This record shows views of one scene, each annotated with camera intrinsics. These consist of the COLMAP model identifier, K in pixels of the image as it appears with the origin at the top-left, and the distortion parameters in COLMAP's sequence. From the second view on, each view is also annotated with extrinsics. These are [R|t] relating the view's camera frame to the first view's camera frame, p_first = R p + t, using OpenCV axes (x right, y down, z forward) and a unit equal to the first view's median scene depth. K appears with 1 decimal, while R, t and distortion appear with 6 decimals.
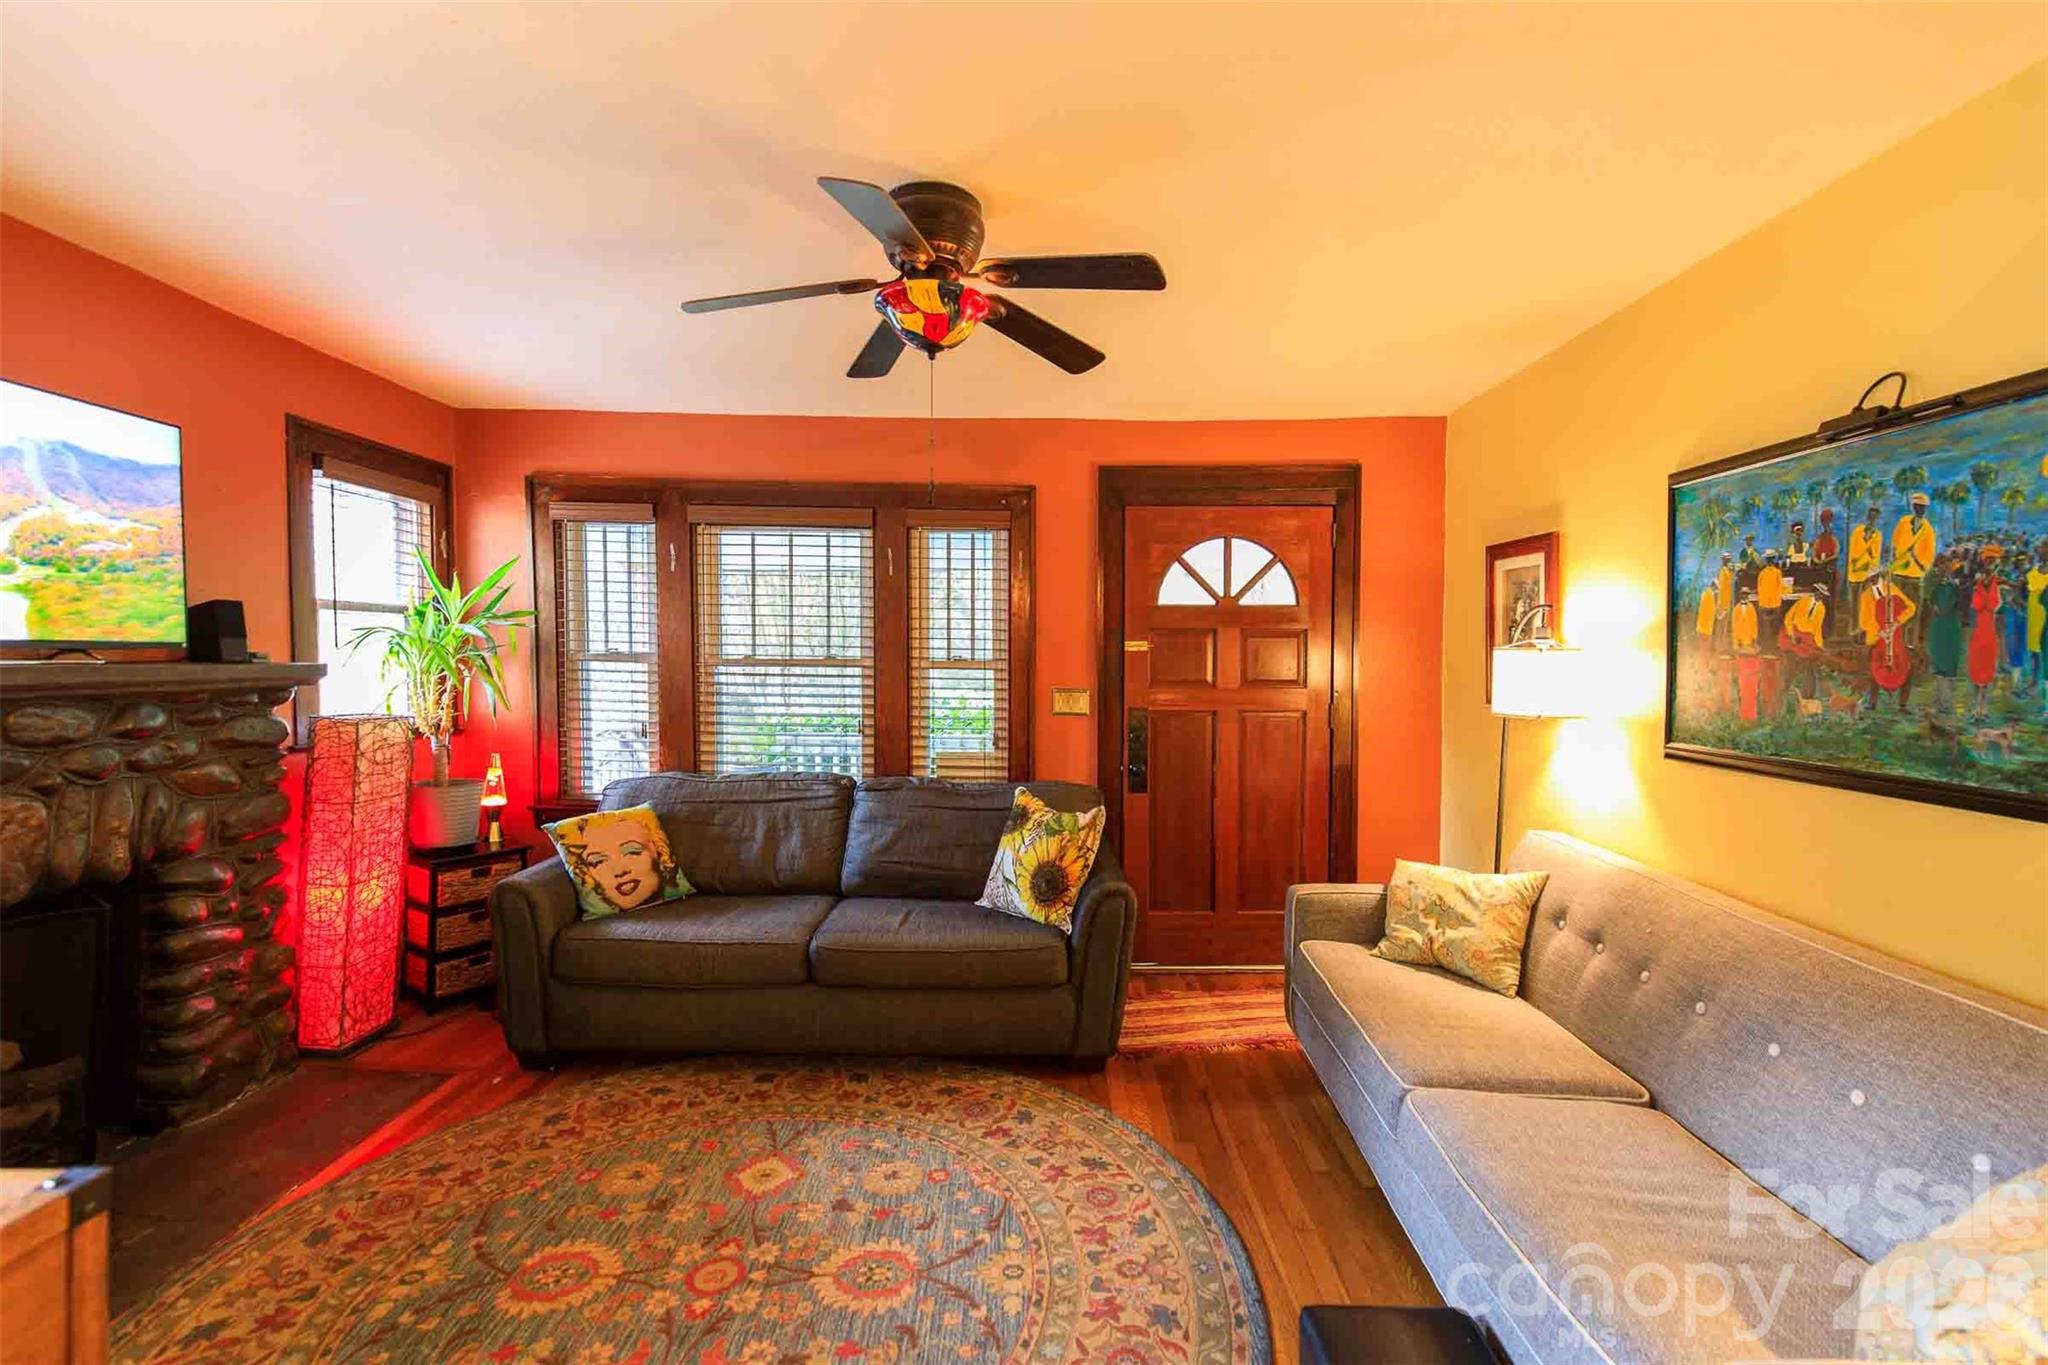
lens RADIAL K [[928.1, 0, 1032.2], [0, 928.1, 690.0], [0, 0, 1]] dist [0.000466, -0.000112]
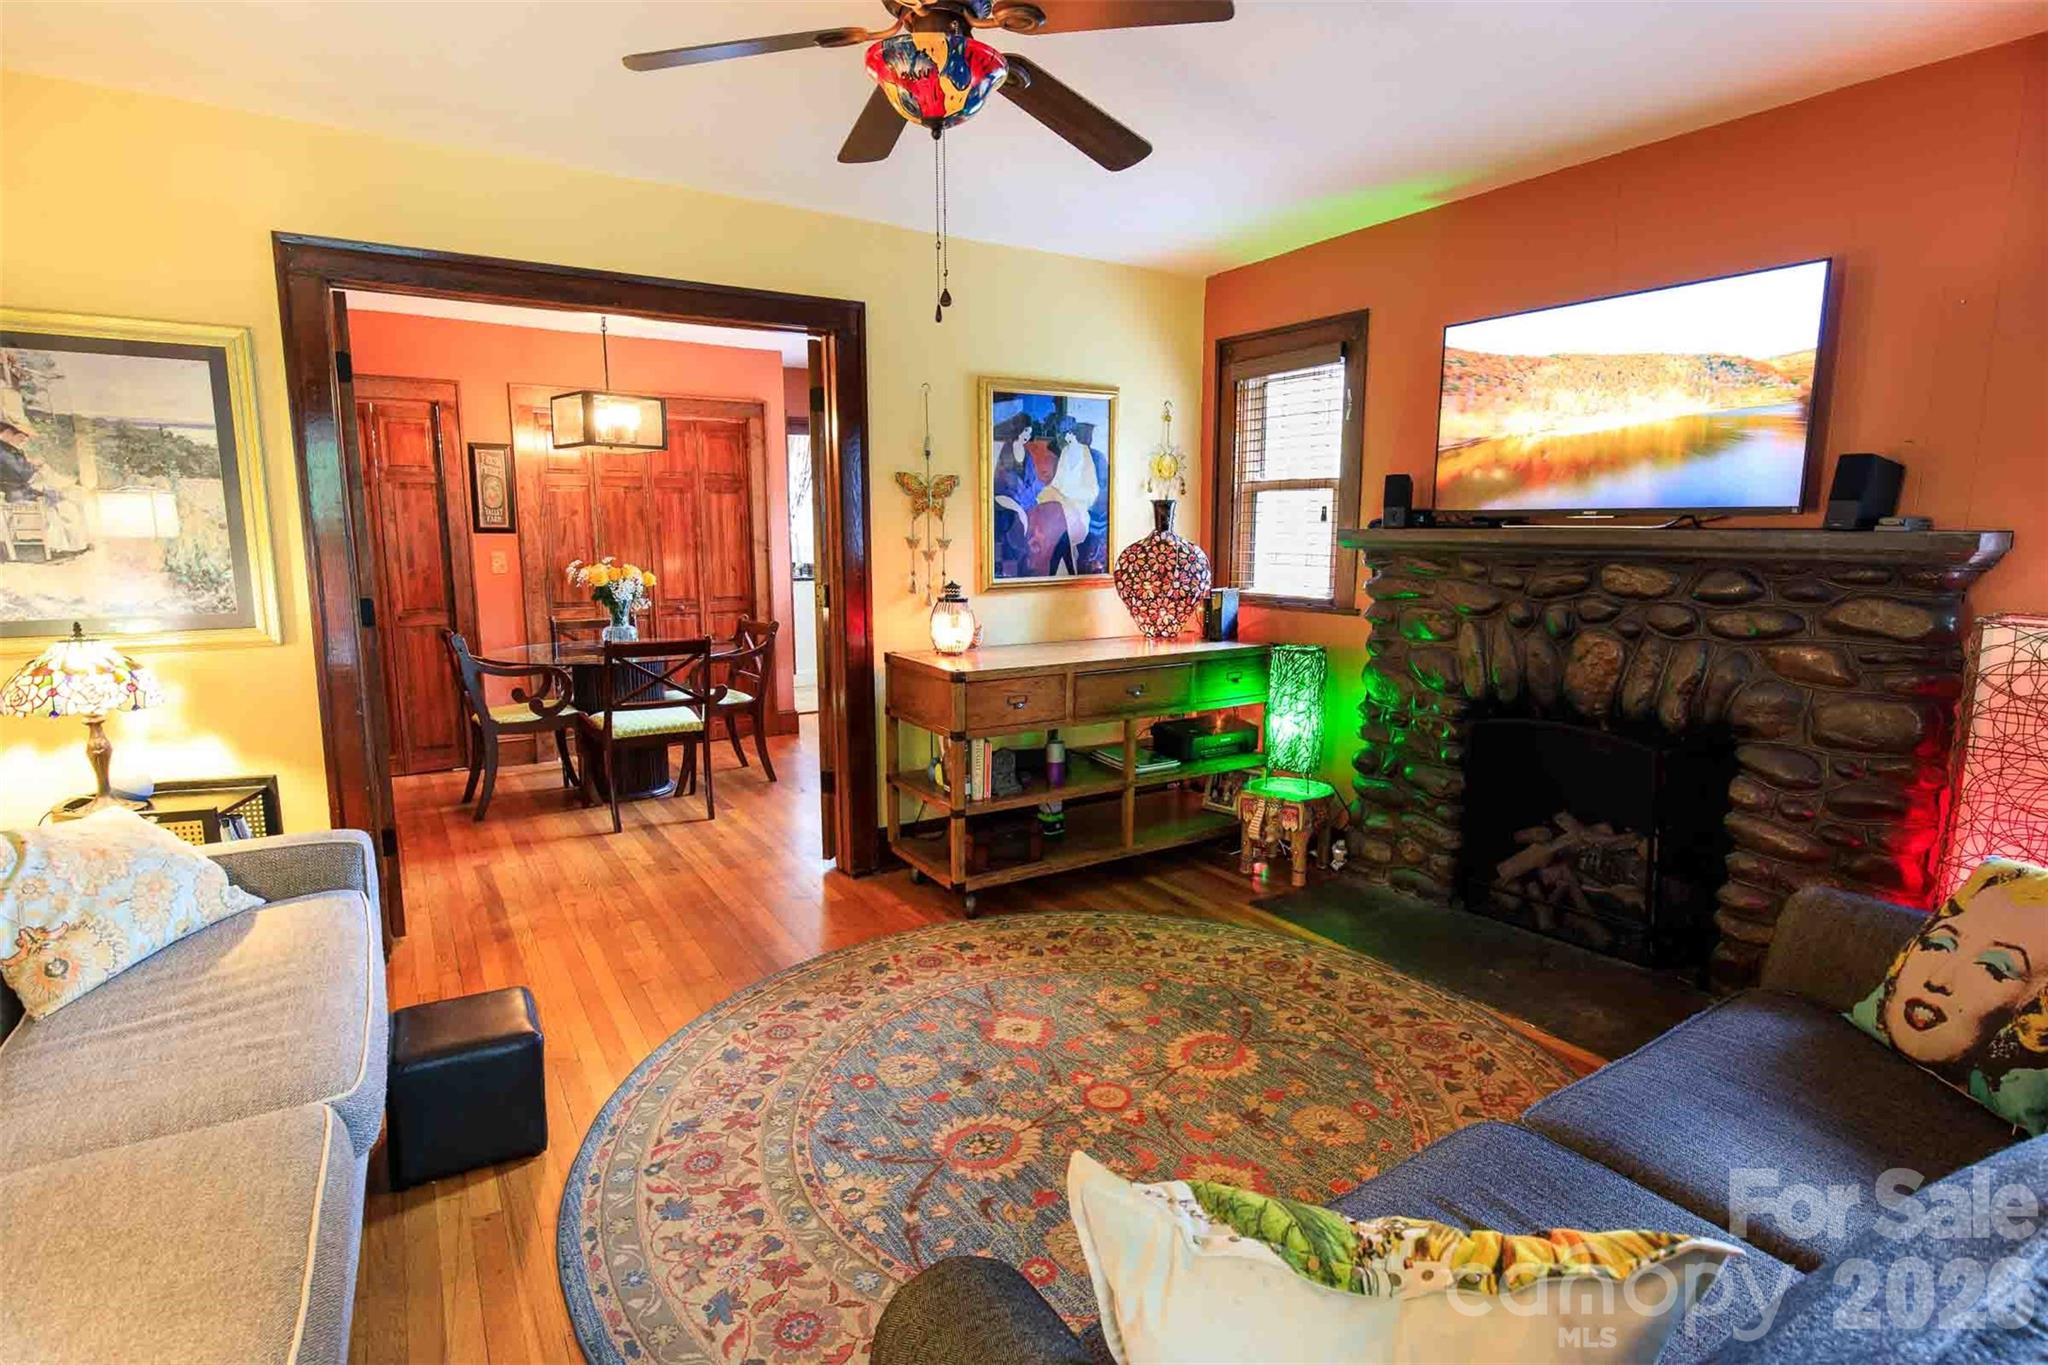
lens RADIAL K [[1001.1, 0, 1024.0], [0, 1001.1, 682.5], [0, 0, 1]] dist [-0.003456, 0.000300]
pose [[-0.840269, 0.076970, -0.536678, 0.270882], [-0.027687, 0.982488, 0.184256, -0.044420], [0.541462, 0.169684, -0.823424, 1.504976]]
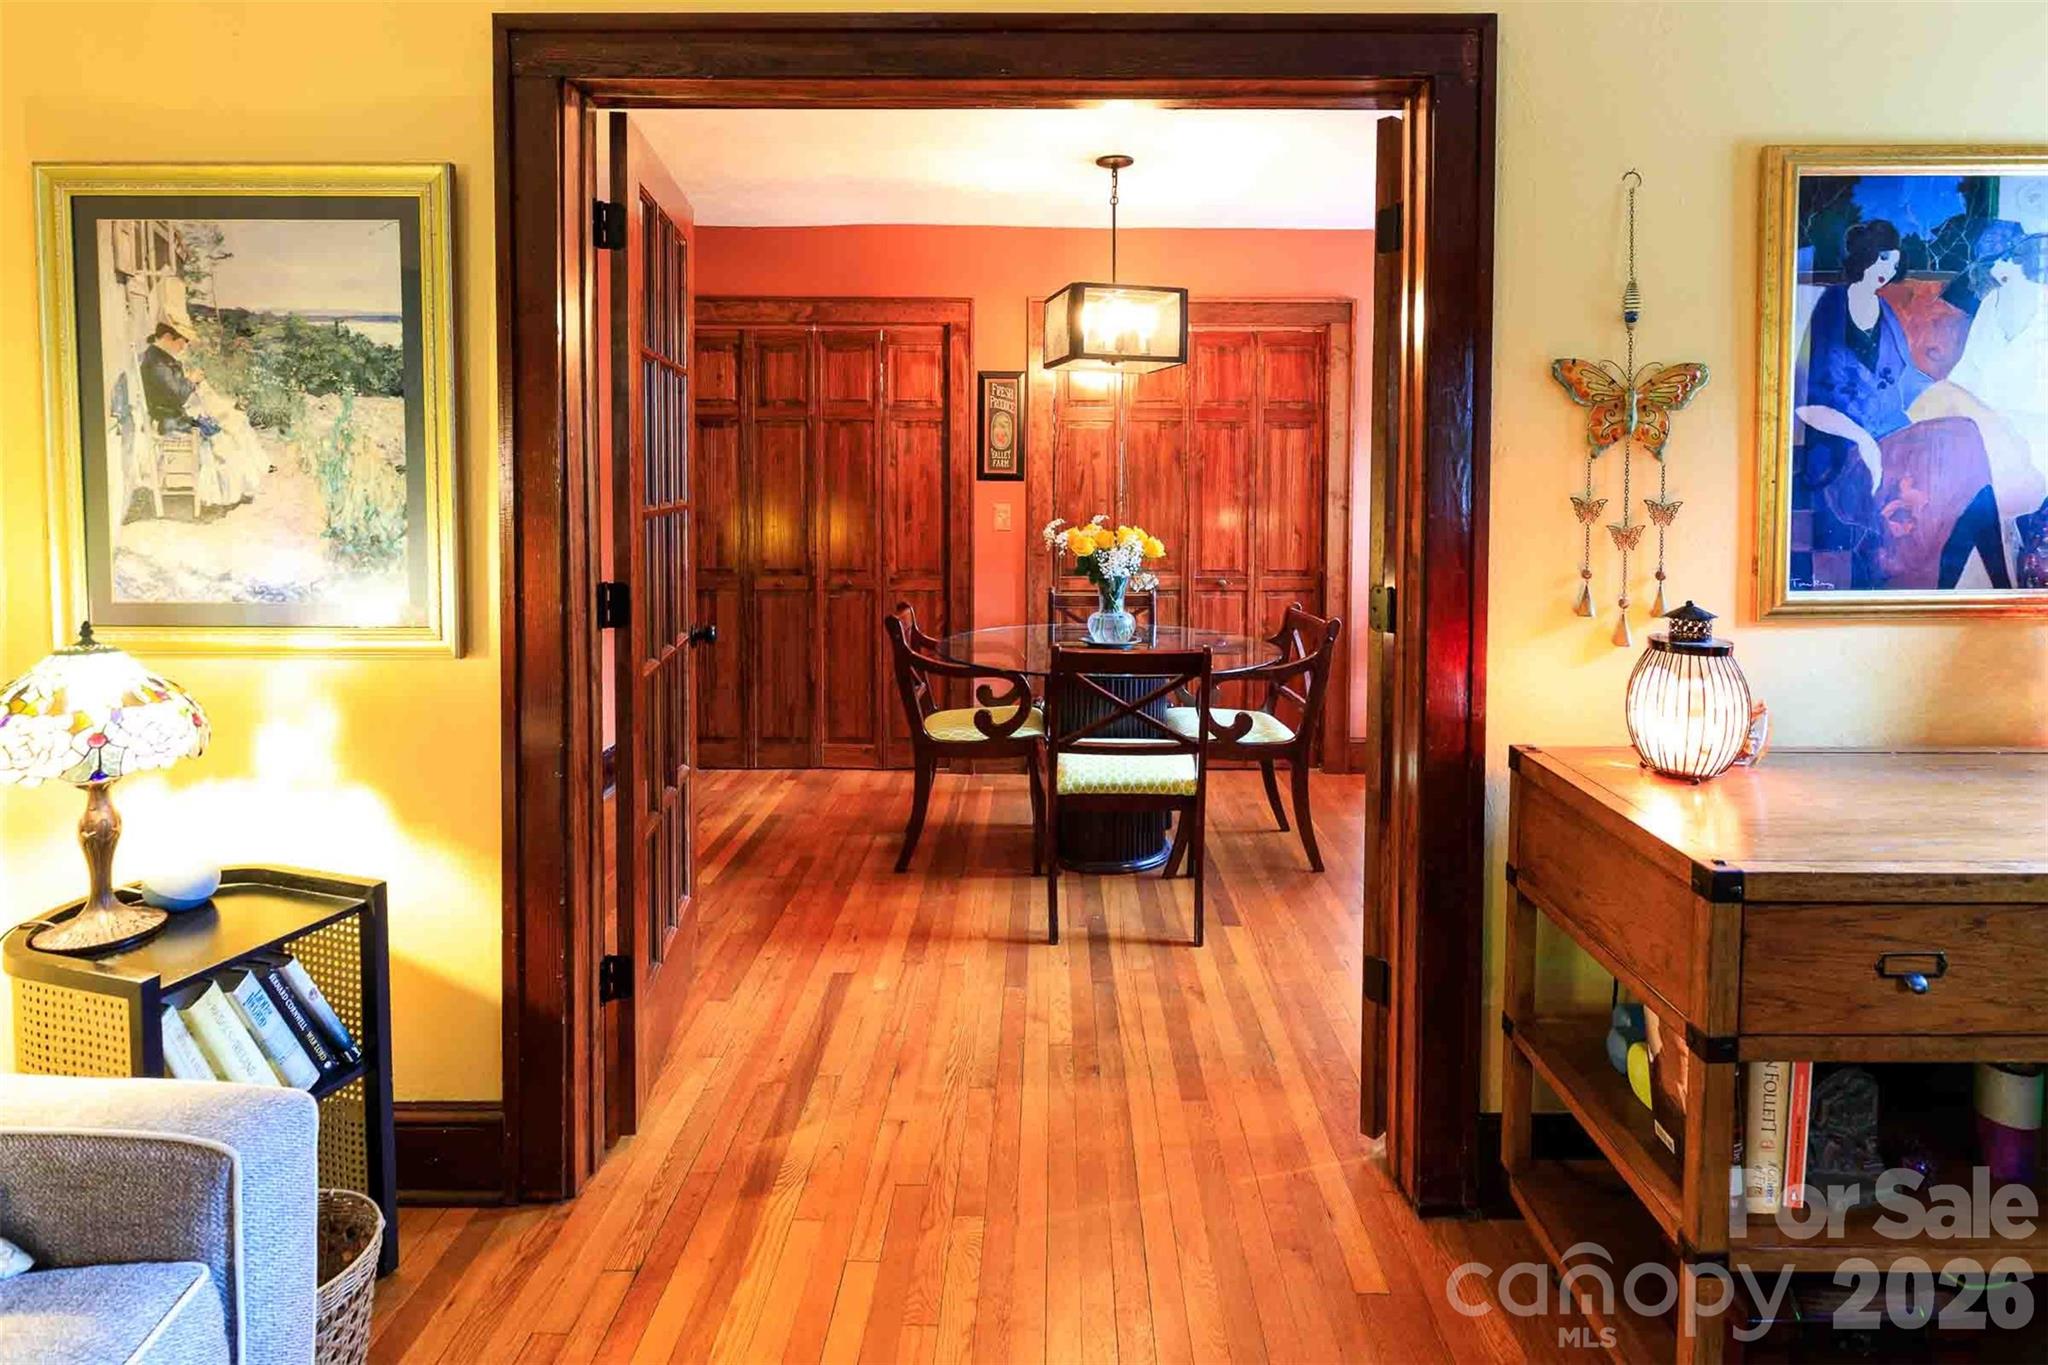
lens RADIAL K [[1039.3, 0, 1047.6], [0, 1039.3, 508.9], [0, 0, 1]] dist [-0.000963, -0.000211]
pose [[-0.999954, -0.009456, 0.001655, -0.044713], [-0.009305, 0.997118, 0.075291, -0.019047], [-0.002362, 0.075272, -0.997160, 0.847465]]
